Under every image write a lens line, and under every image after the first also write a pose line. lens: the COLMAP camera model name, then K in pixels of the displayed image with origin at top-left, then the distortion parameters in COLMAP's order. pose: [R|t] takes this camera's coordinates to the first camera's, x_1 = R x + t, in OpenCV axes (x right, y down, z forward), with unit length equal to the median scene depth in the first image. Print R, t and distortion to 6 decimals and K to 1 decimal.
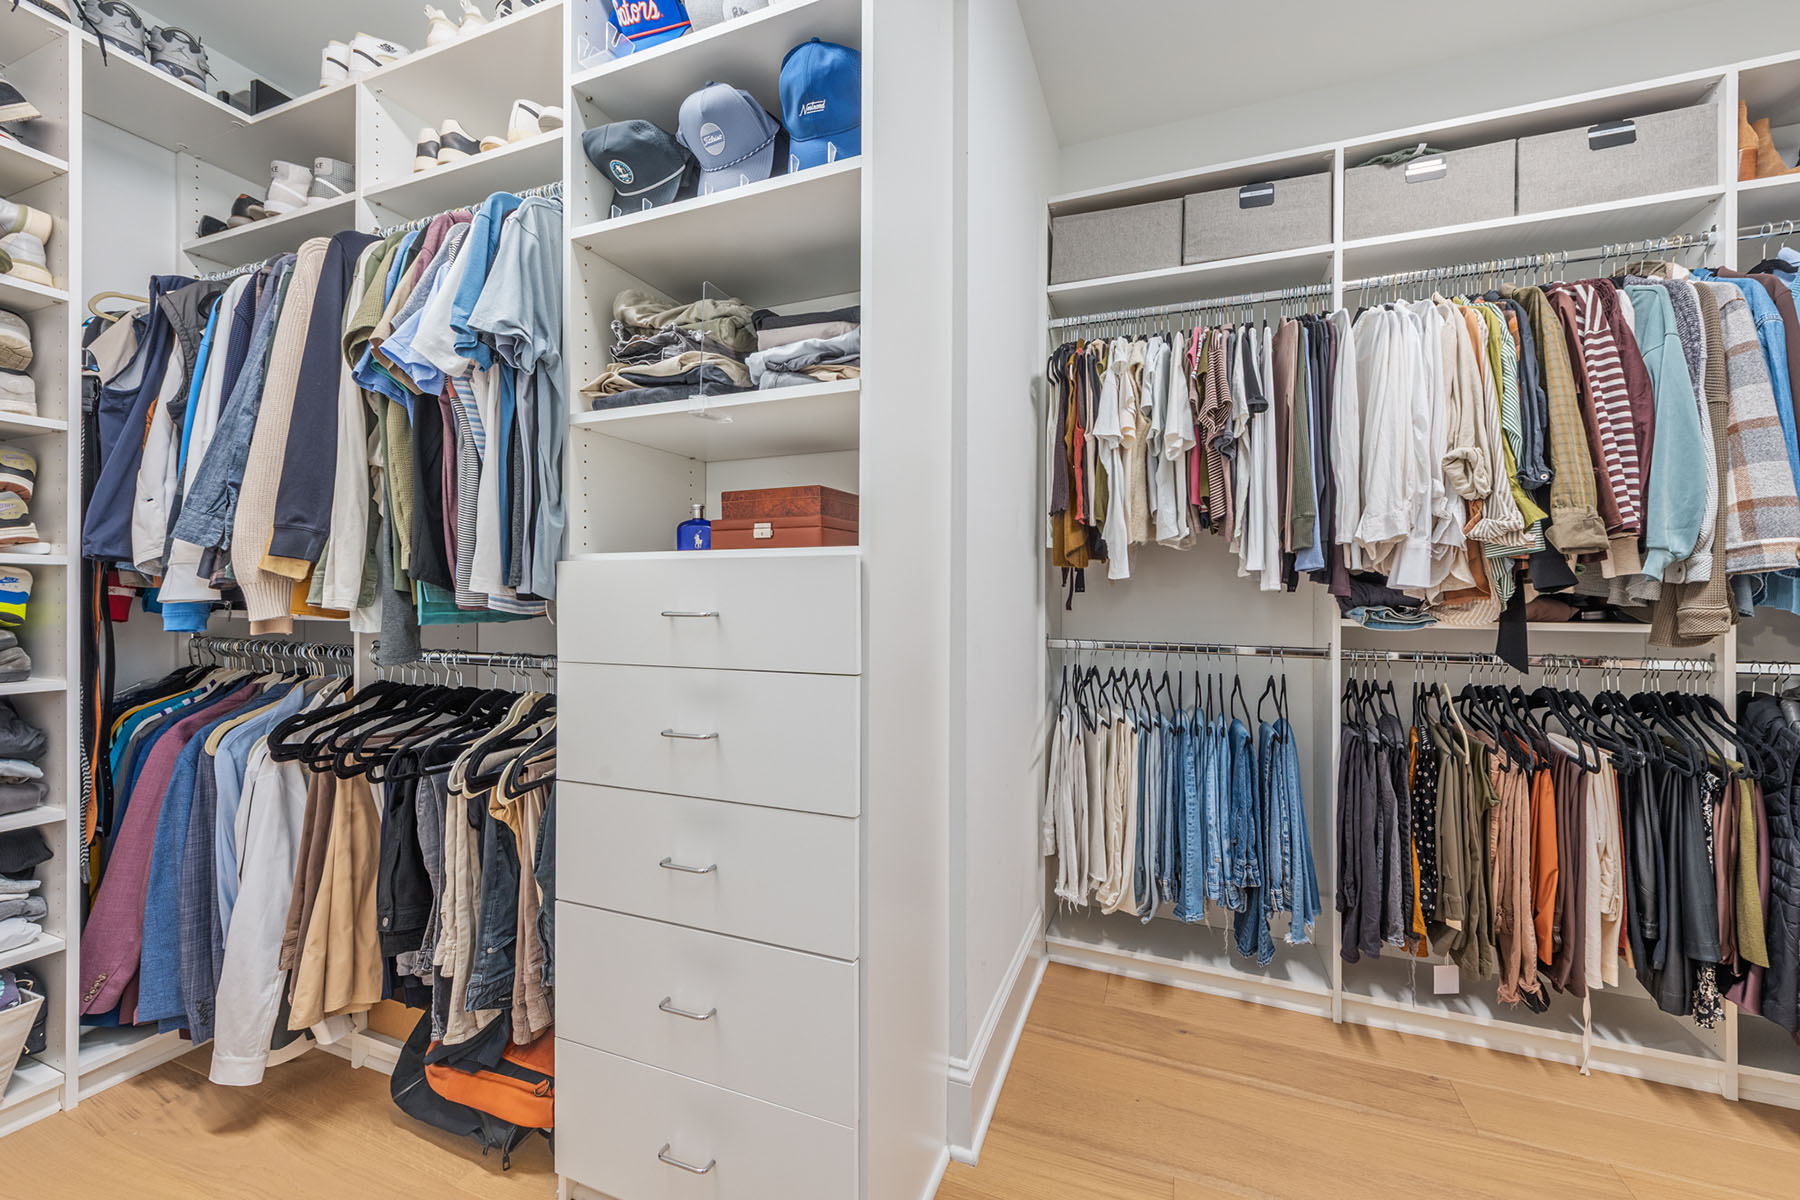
lens RADIAL K [[706.9, 0, 904.8], [0, 706.9, 605.7], [0, 0, 1]] dist [0.008852, -0.000108]
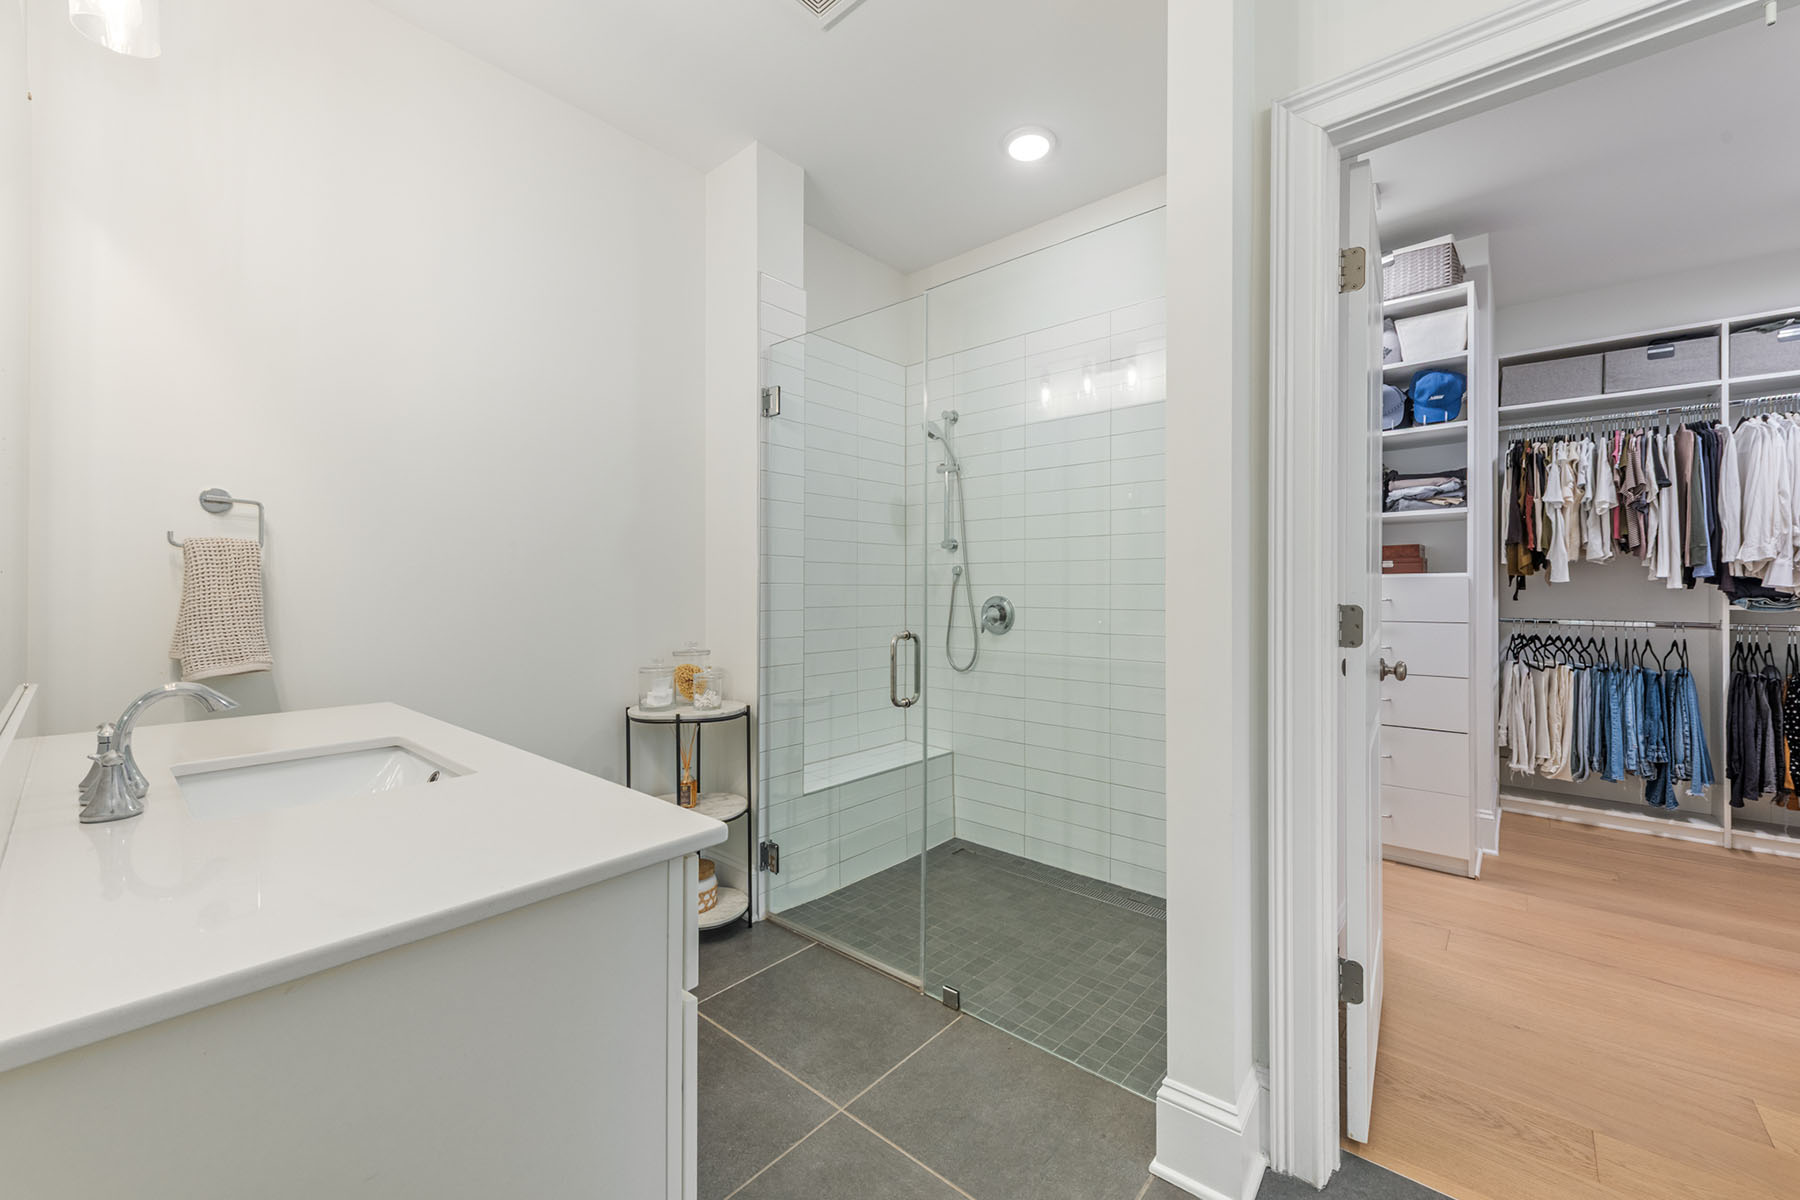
lens RADIAL K [[708.4, 0, 904.8], [0, 708.4, 596.4], [0, 0, 1]] dist [0.001358, -0.000377]
pose [[0.942021, -0.001336, -0.335551, -0.643319], [-0.001674, 0.999961, -0.008680, 0.015191], [0.335550, 0.008739, 0.941982, -1.205488]]
